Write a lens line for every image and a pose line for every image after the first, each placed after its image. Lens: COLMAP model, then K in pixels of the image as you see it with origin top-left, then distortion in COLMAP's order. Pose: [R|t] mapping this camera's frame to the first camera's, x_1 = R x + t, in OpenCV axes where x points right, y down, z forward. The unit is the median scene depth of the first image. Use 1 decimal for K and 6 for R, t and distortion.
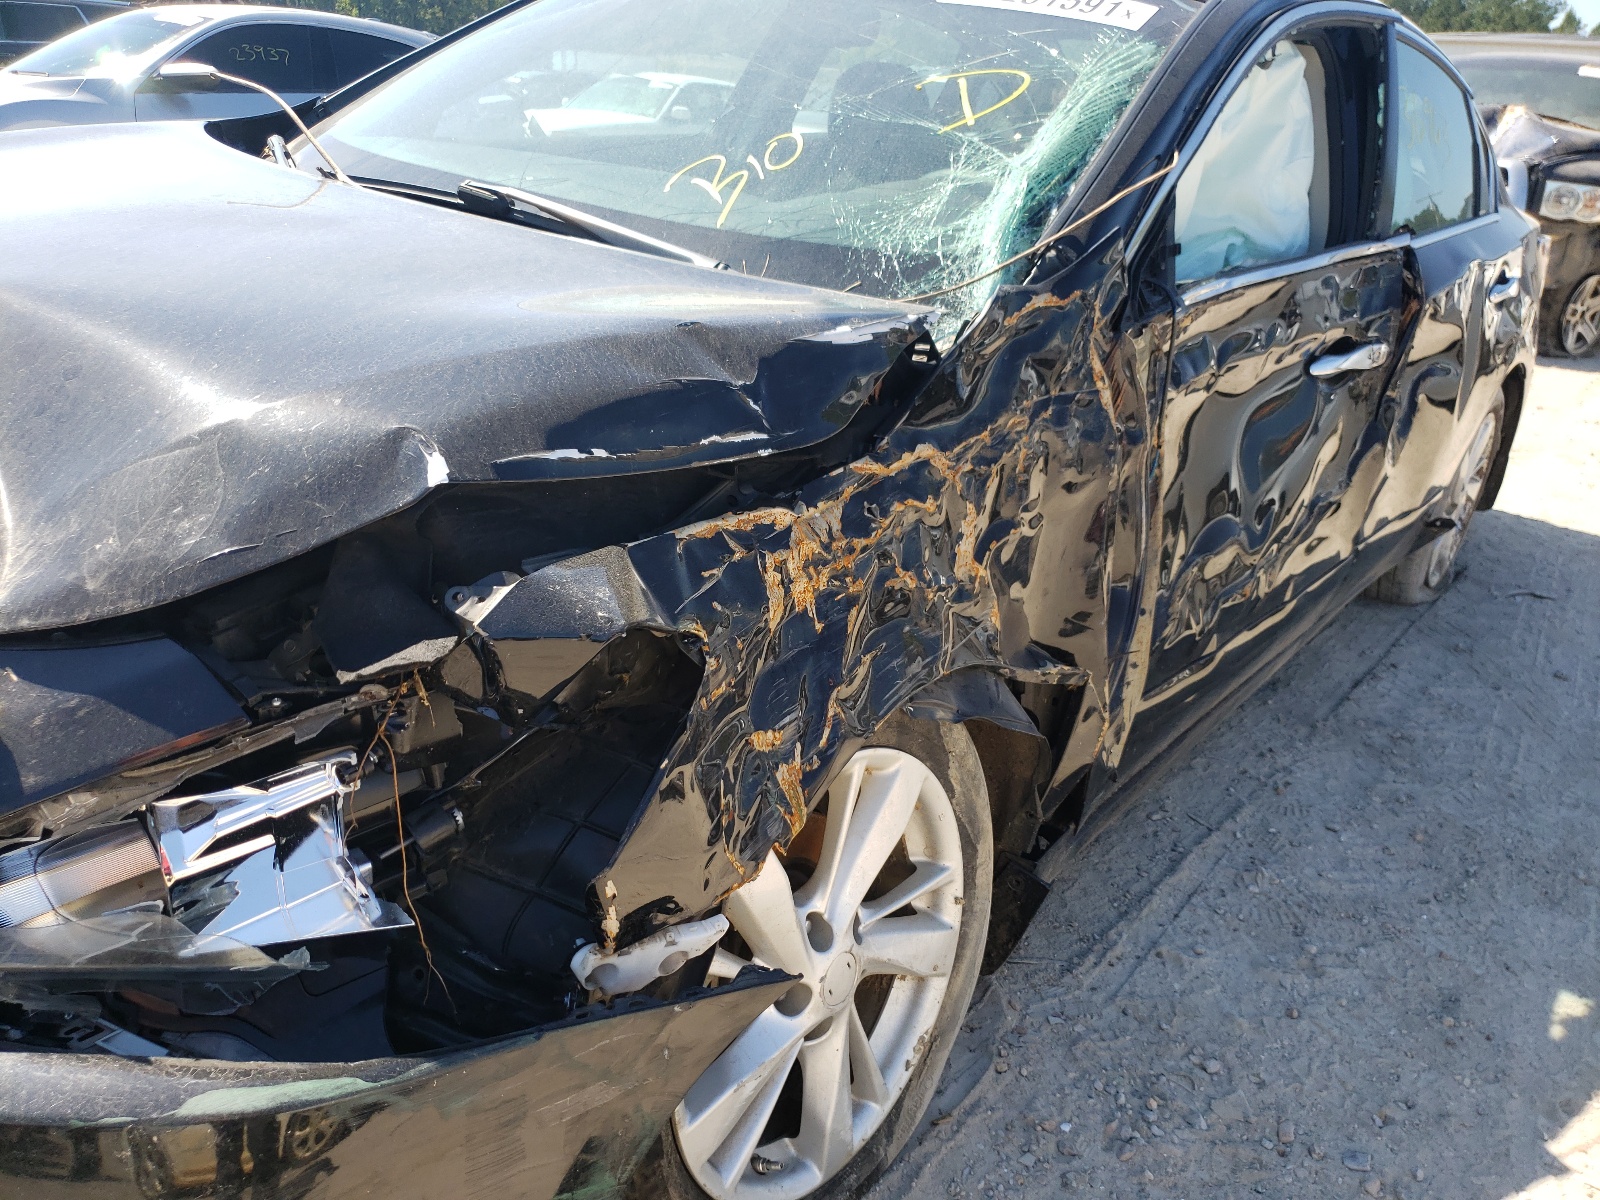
lens RADIAL K [[1128.3, 0, 800.0], [0, 1128.3, 600.0], [0, 0, 1]] dist [0.023409, -0.026734]
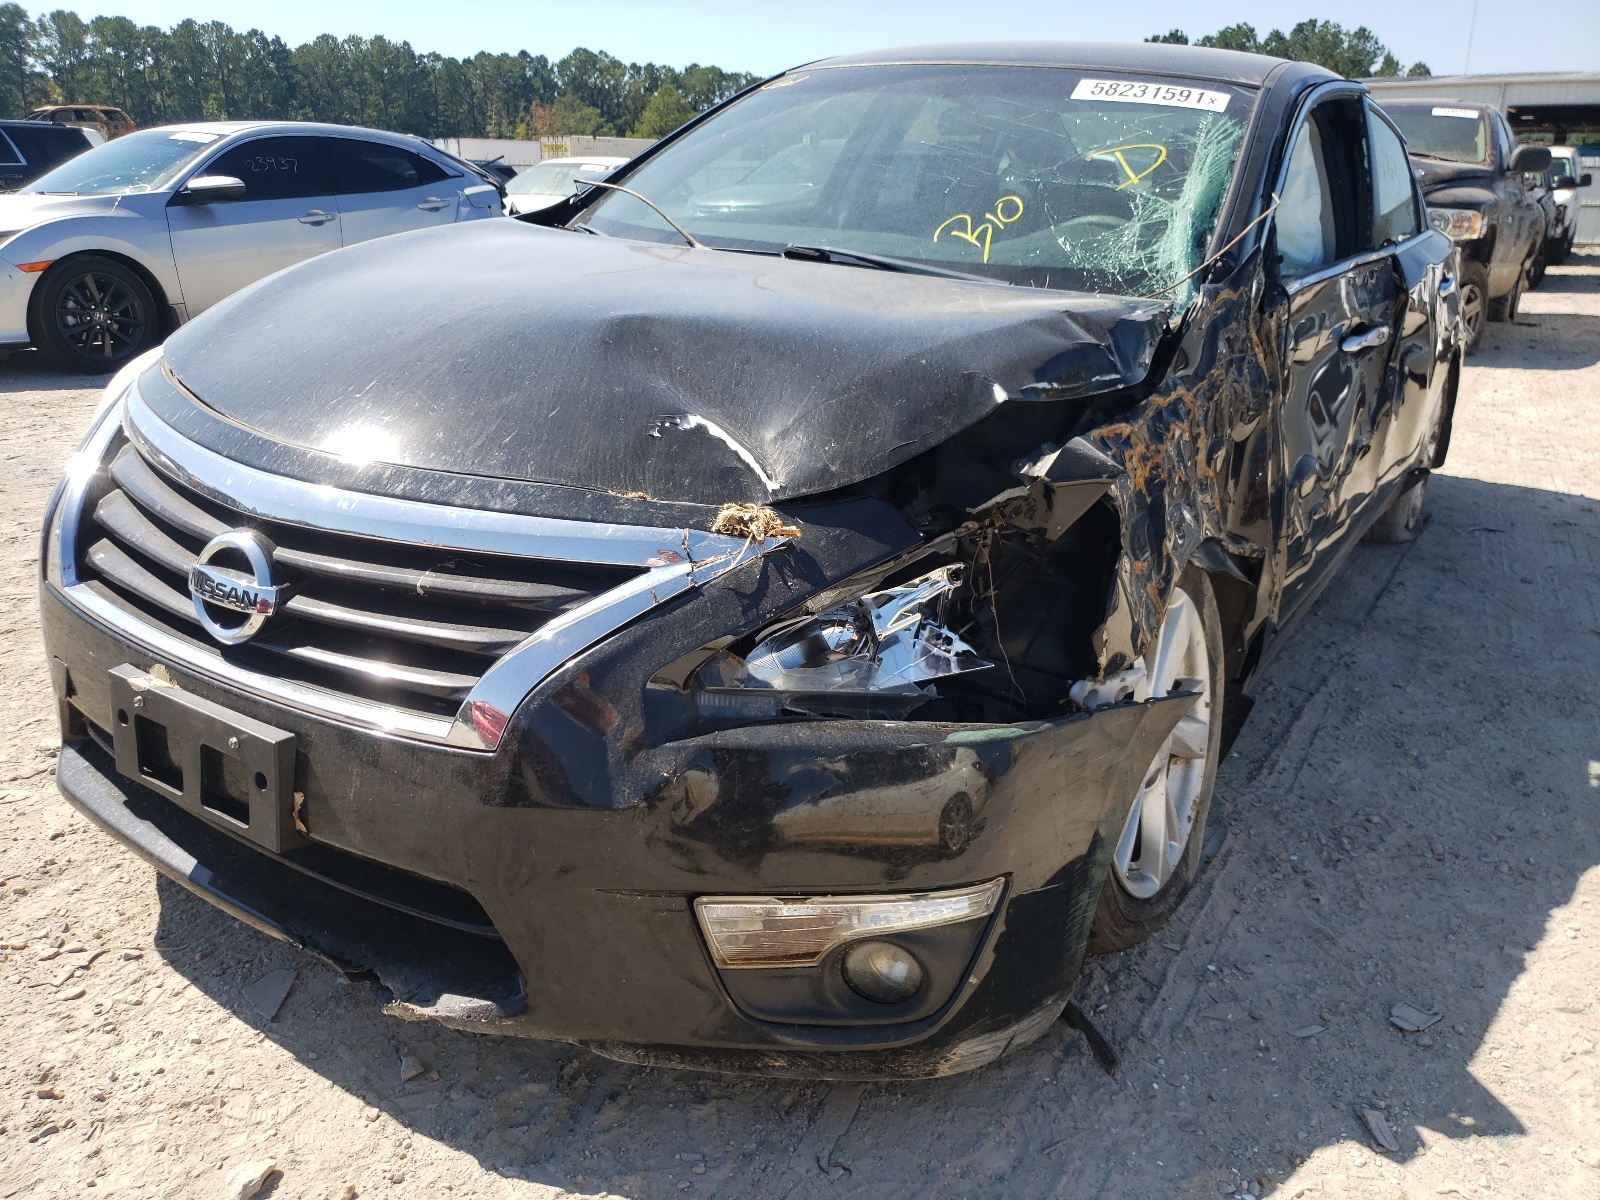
lens RADIAL K [[1128.3, 0, 800.0], [0, 1128.3, 600.0], [0, 0, 1]] dist [0.023409, -0.026734]
pose [[0.993081, -0.087482, 0.078345, -0.428567], [0.091753, 0.994387, -0.052685, 0.143299], [-0.073297, 0.059509, 0.995533, -0.369362]]
